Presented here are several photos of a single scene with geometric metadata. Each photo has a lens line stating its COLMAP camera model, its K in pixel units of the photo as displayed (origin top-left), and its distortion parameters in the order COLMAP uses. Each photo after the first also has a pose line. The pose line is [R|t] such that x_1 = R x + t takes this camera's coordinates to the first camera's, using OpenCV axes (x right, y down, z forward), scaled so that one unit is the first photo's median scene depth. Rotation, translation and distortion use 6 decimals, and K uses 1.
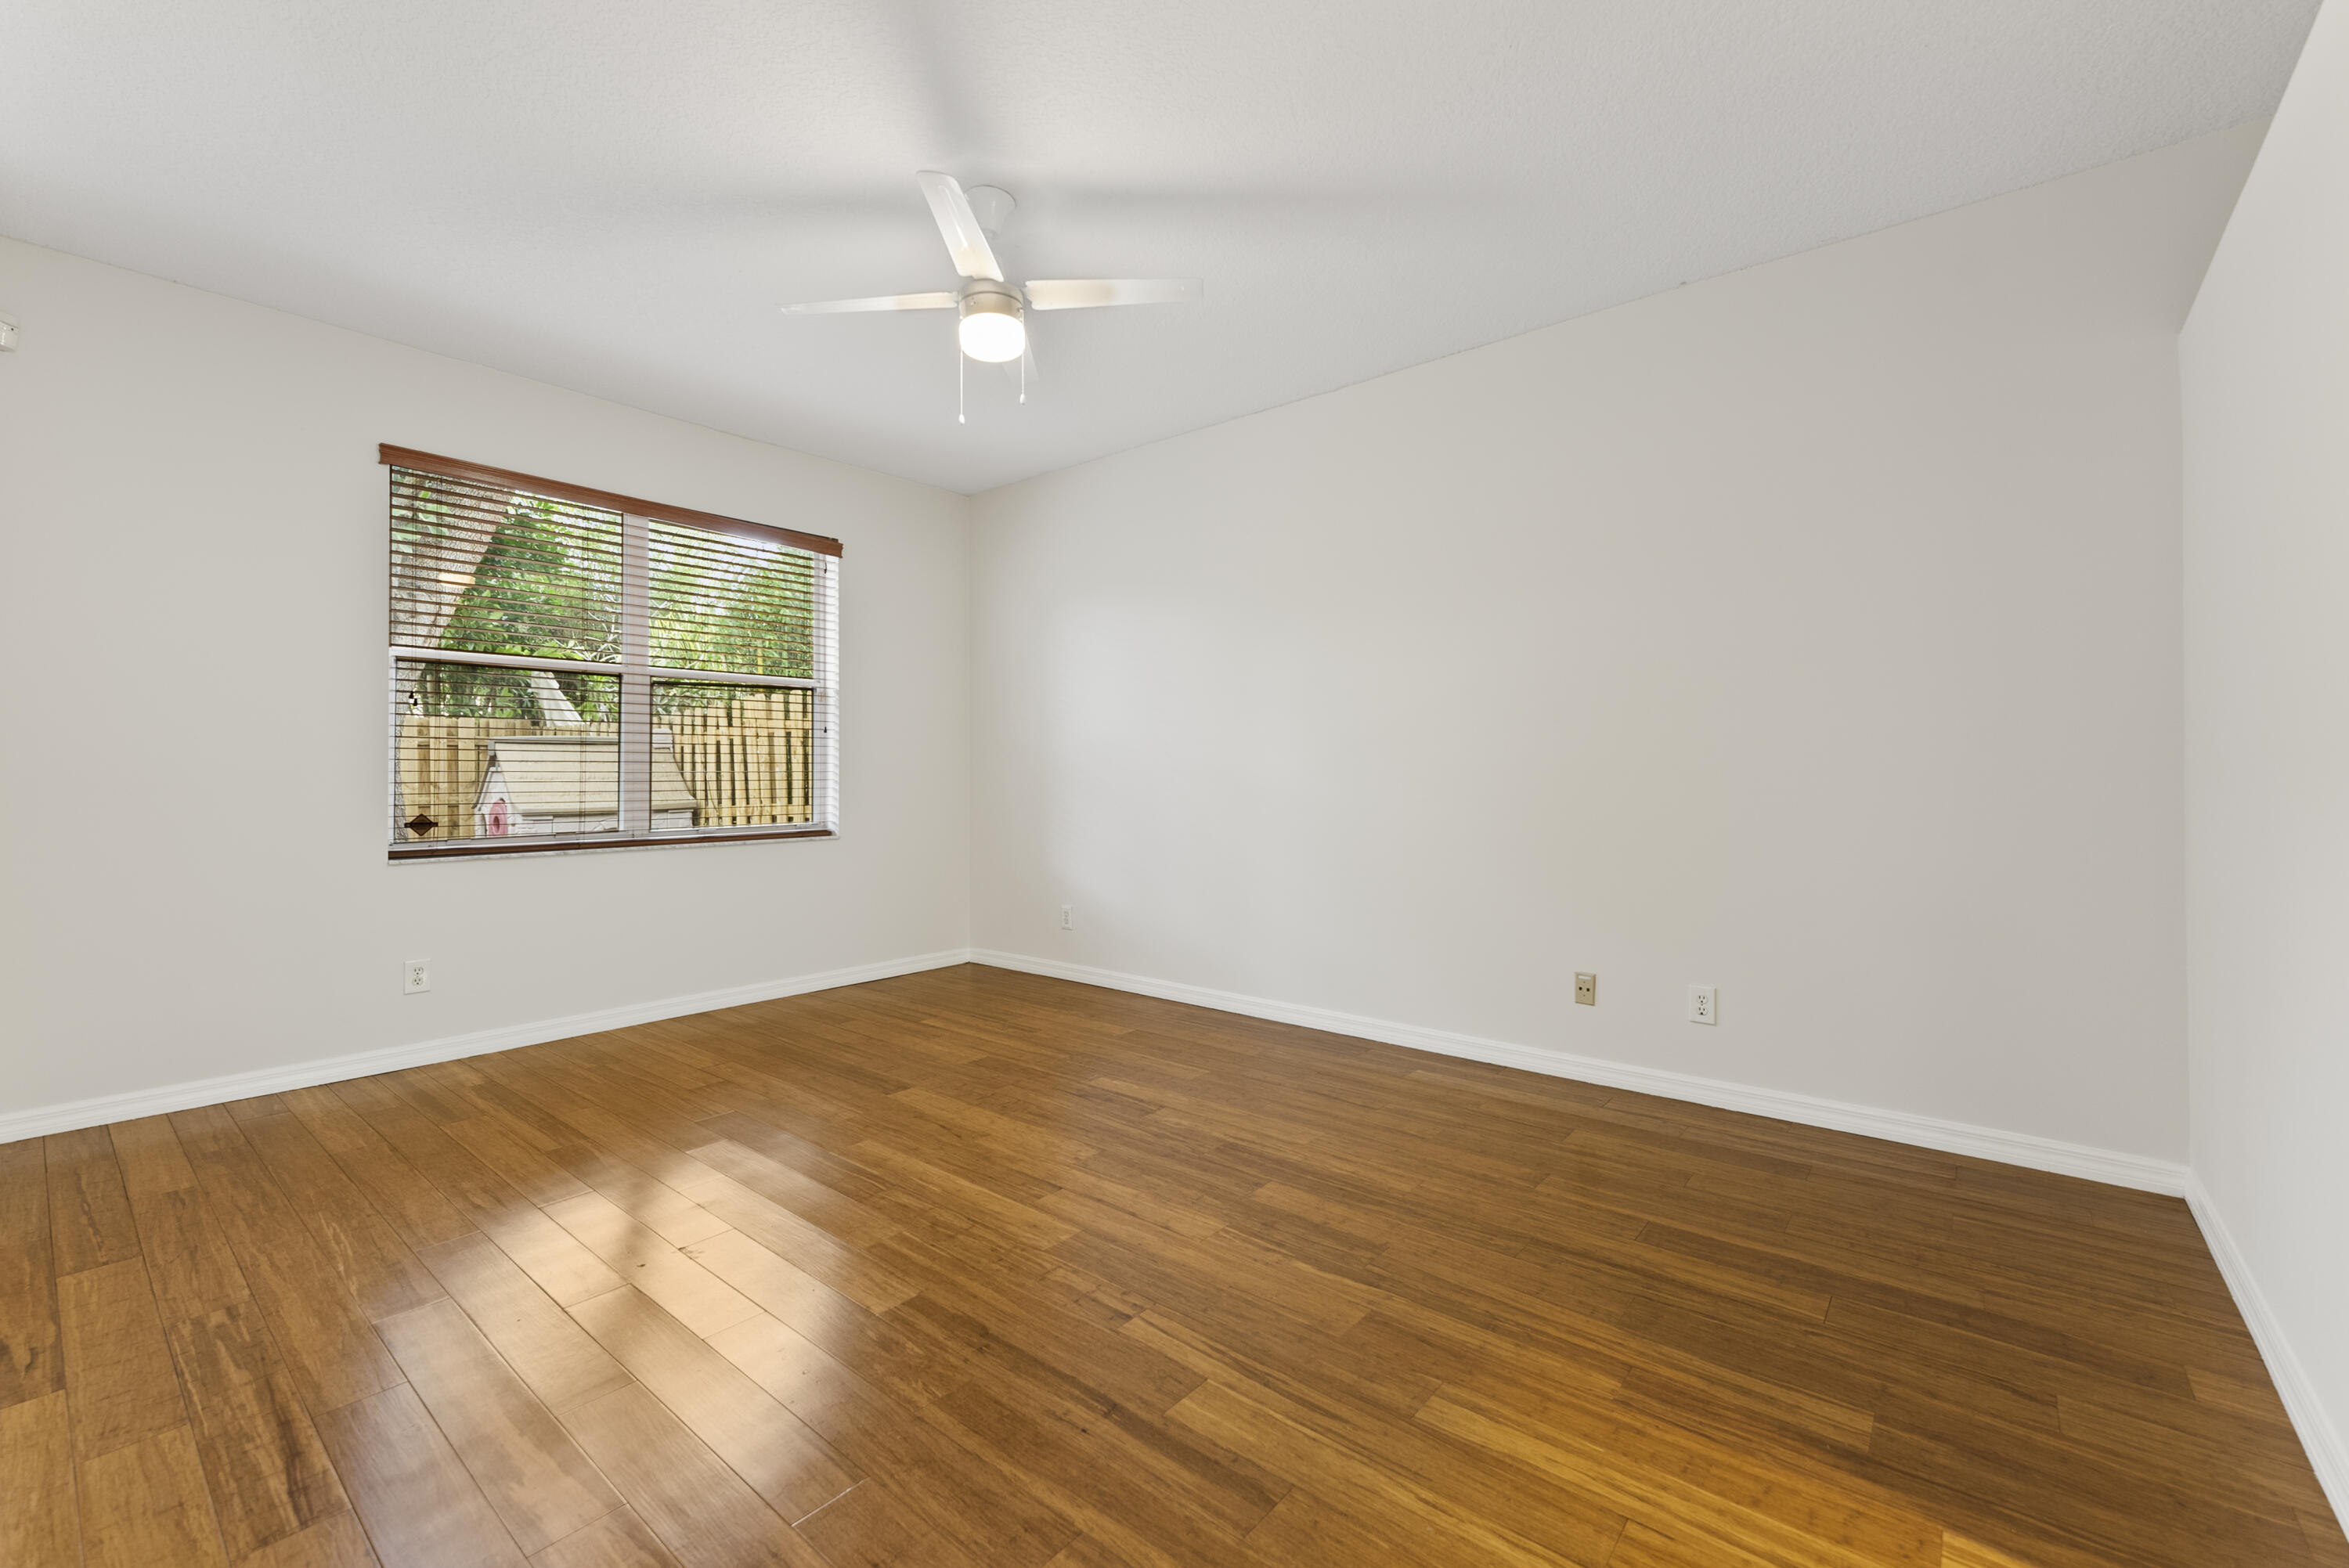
lens RADIAL K [[969.2, 0, 1170.8], [0, 969.2, 795.0], [0, 0, 1]] dist [0.003899, -0.000455]
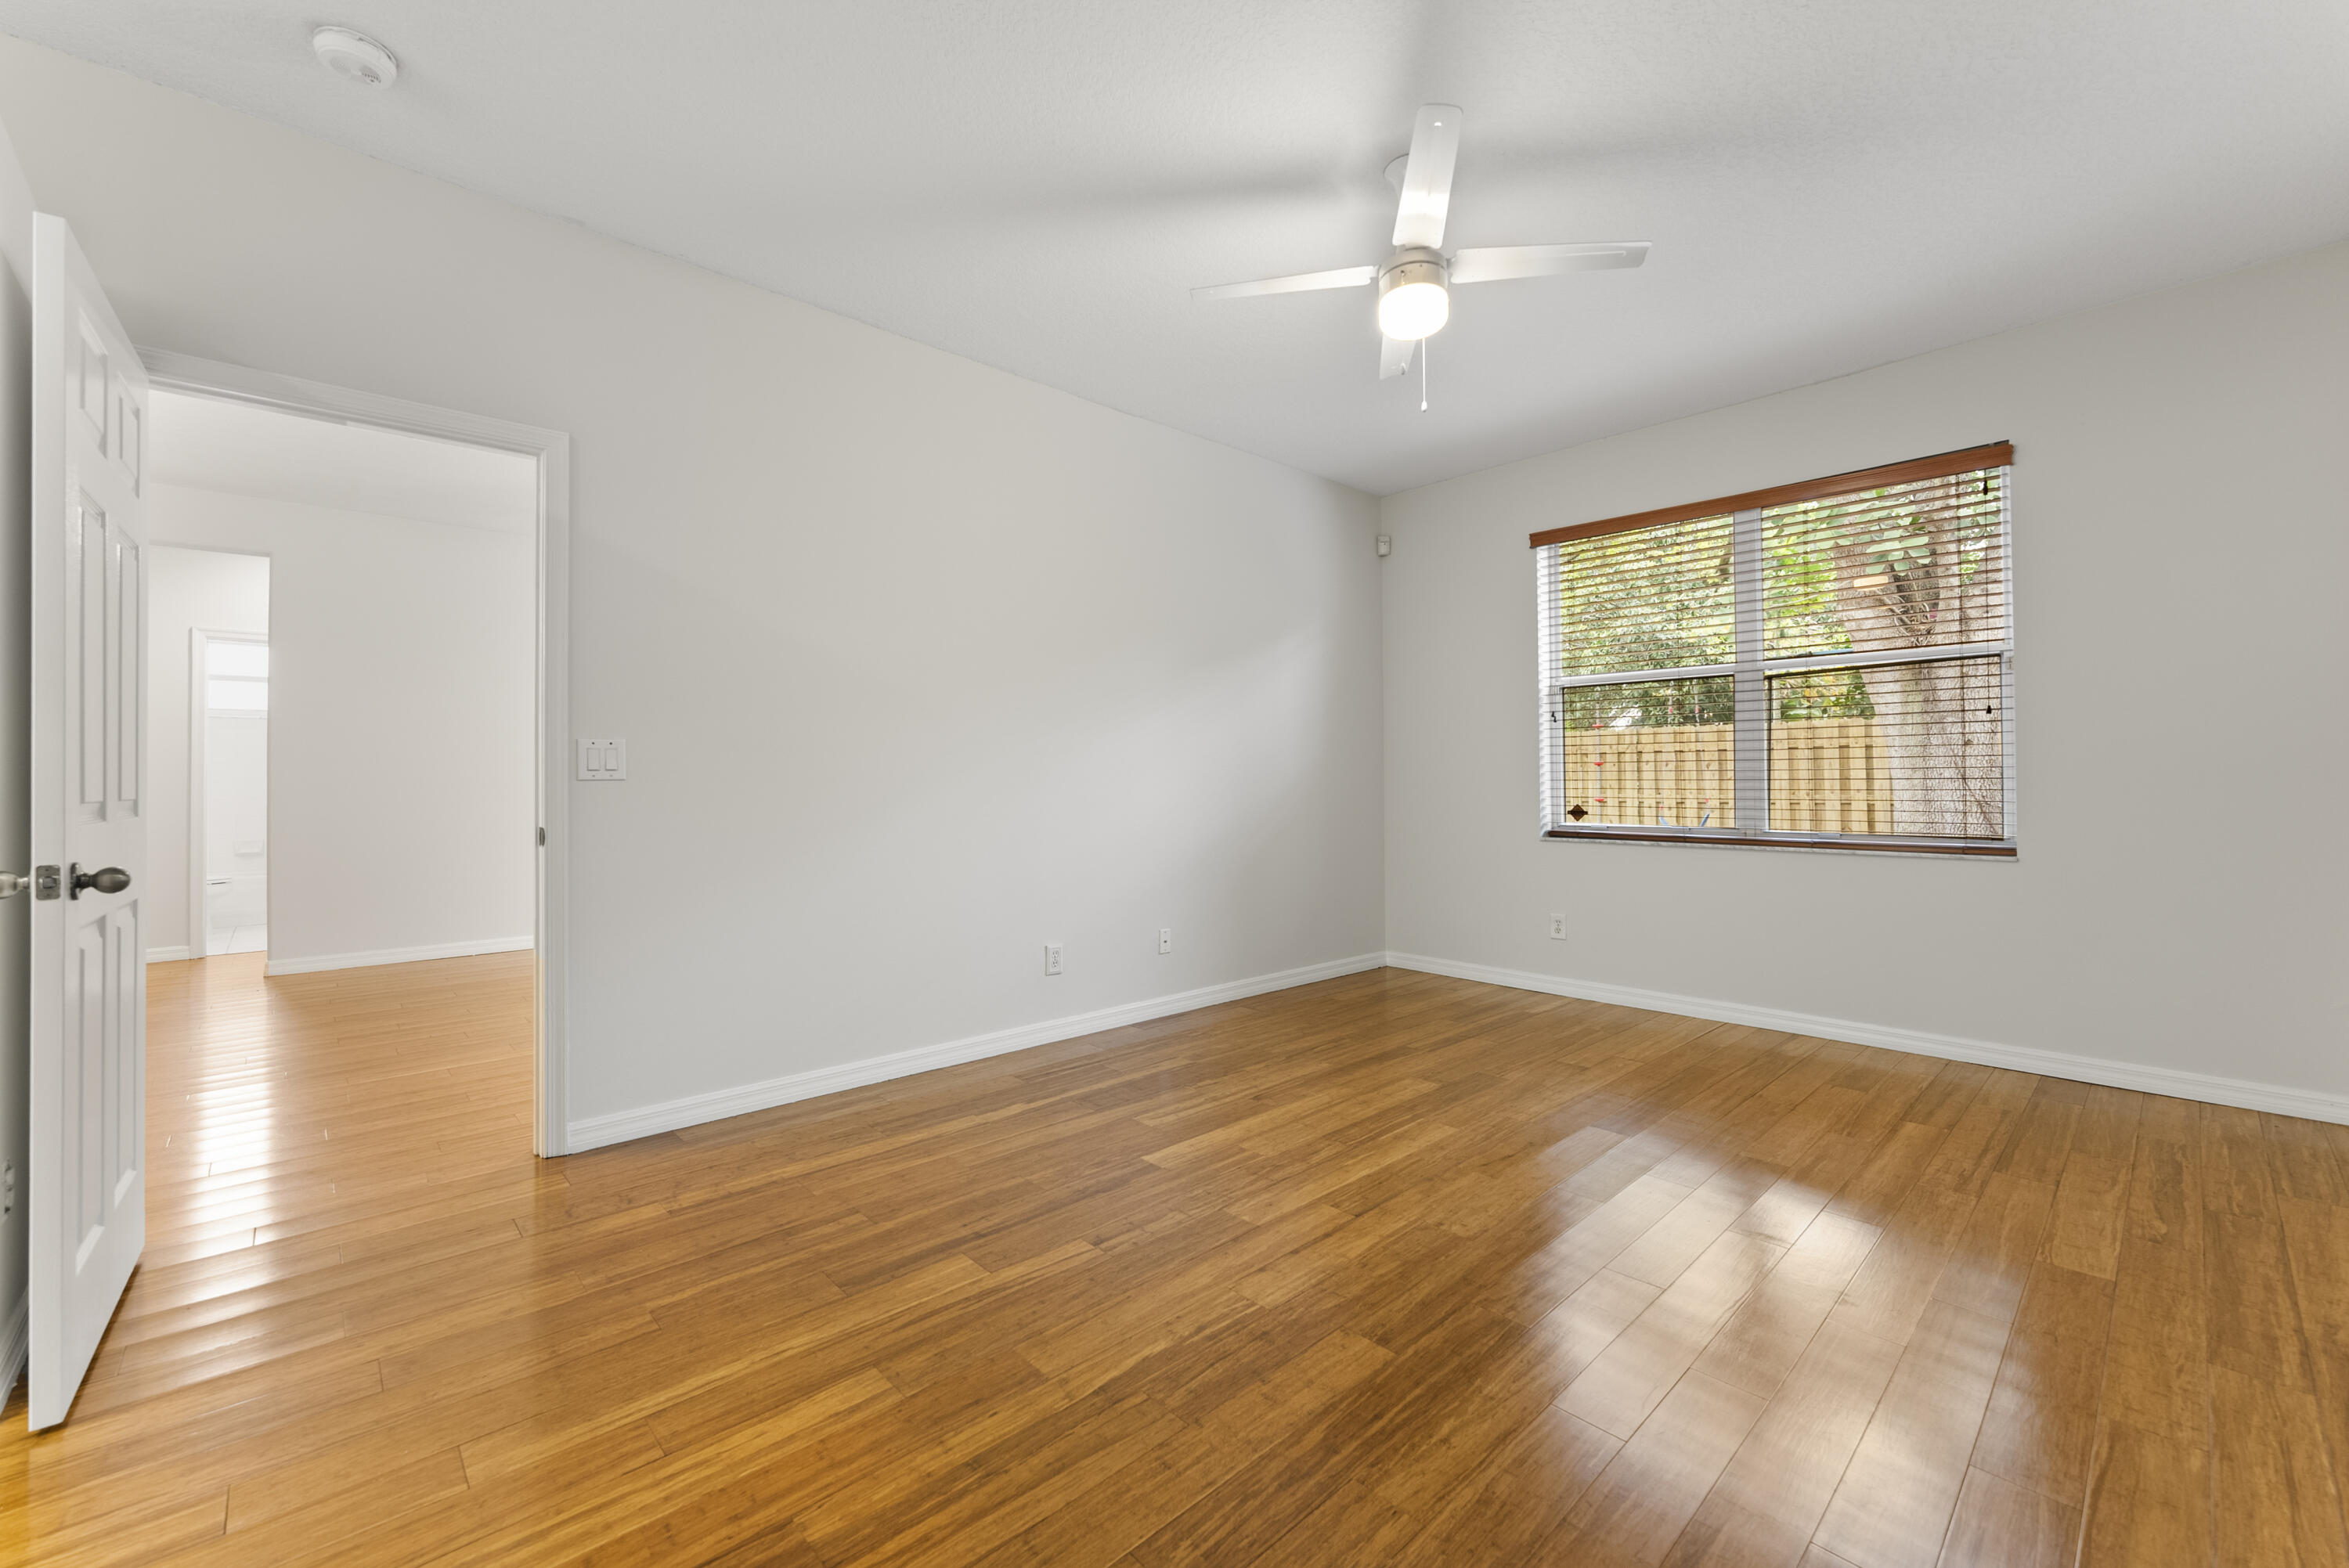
lens RADIAL K [[969.2, 0, 1214.0], [0, 969.2, 773.8], [0, 0, 1]] dist [0.003899, -0.000455]
pose [[-0.112871, -0.003366, -0.993604, 1.112840], [-0.014771, 0.999889, -0.001710, -0.021651], [0.993500, 0.014483, -0.112908, 1.288793]]
